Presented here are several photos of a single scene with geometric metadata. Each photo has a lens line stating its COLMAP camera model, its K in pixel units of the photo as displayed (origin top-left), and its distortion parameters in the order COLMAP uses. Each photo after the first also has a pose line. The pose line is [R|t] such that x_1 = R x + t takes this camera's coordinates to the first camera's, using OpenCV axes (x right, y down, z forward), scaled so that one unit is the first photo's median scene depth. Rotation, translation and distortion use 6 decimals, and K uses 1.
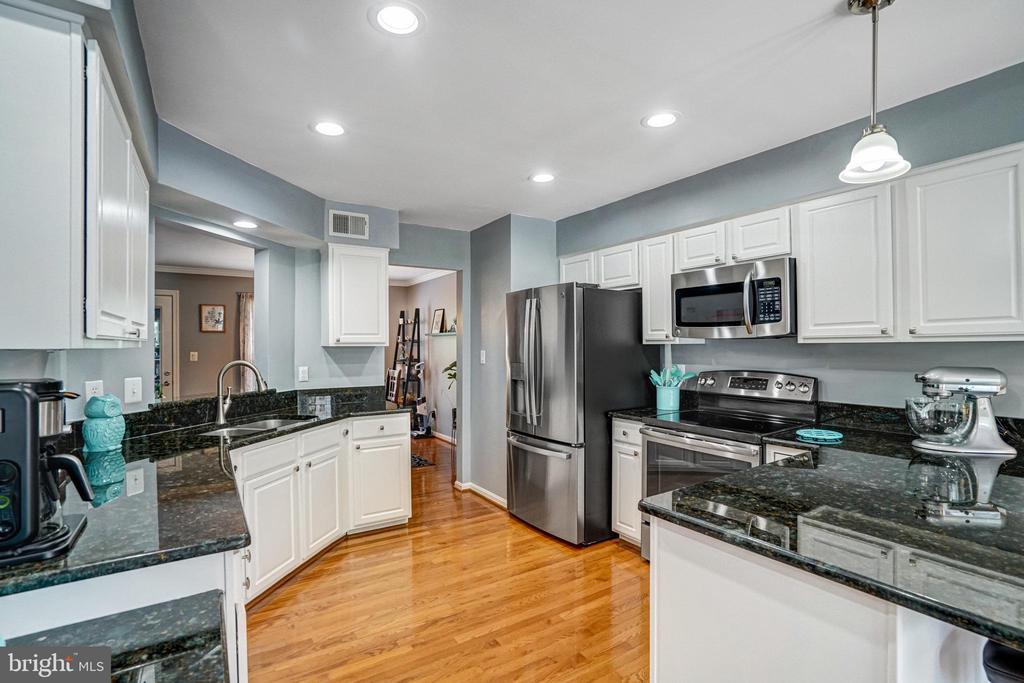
lens RADIAL K [[480.2, 0, 504.5], [0, 480.2, 338.8], [0, 0, 1]] dist [-0.030019, 0.007143]
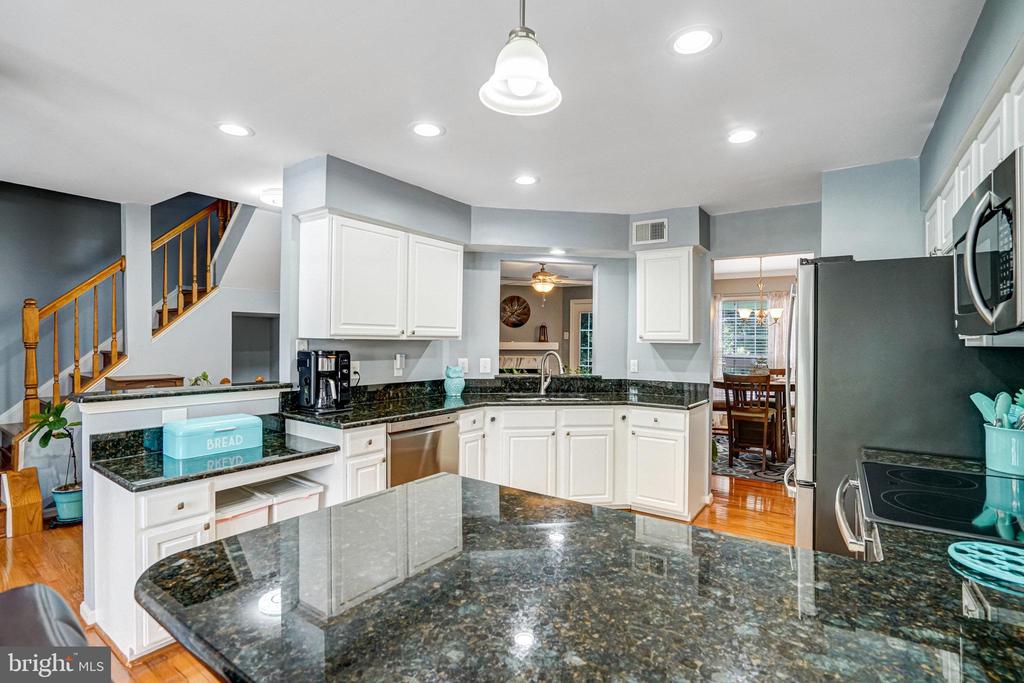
lens RADIAL K [[480.2, 0, 503.2], [0, 480.2, 335.8], [0, 0, 1]] dist [-0.030019, 0.007143]
pose [[0.393689, 0.000807, -0.919243, 0.597817], [-0.004021, 0.999992, -0.000844, 0.002069], [0.919235, 0.004029, 0.393689, 0.279257]]
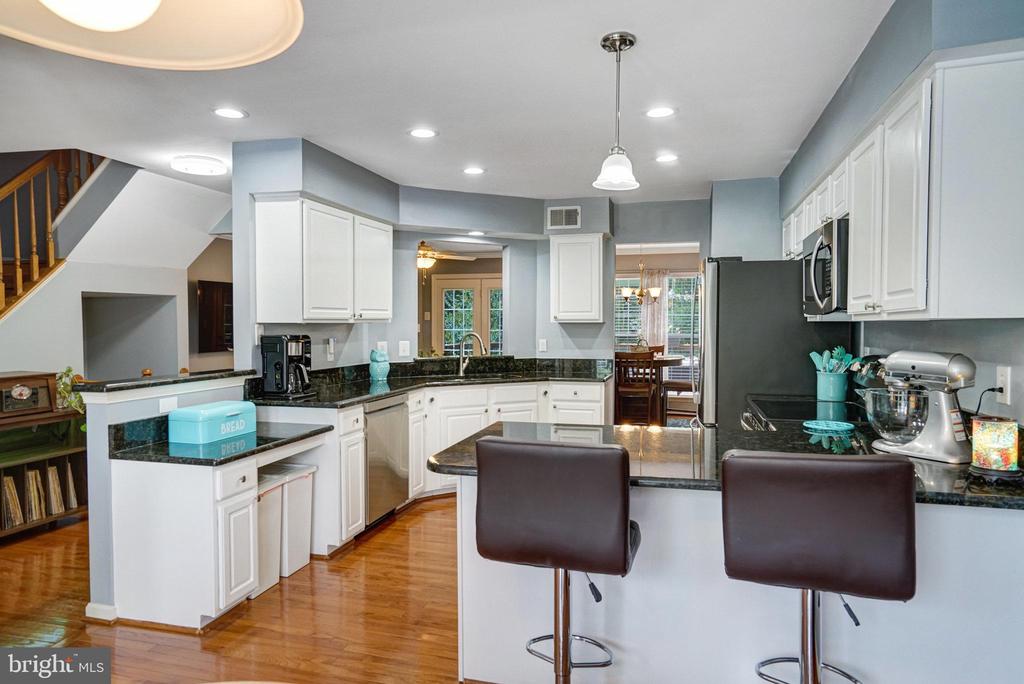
lens RADIAL K [[636.1, 0, 502.9], [0, 636.1, 340.8], [0, 0, 1]] dist [-0.006166, -0.000782]
pose [[0.683040, 0.024352, -0.729975, 0.763490], [0.007483, 0.999158, 0.040334, -0.003624], [0.730343, -0.033012, 0.682283, -0.179155]]
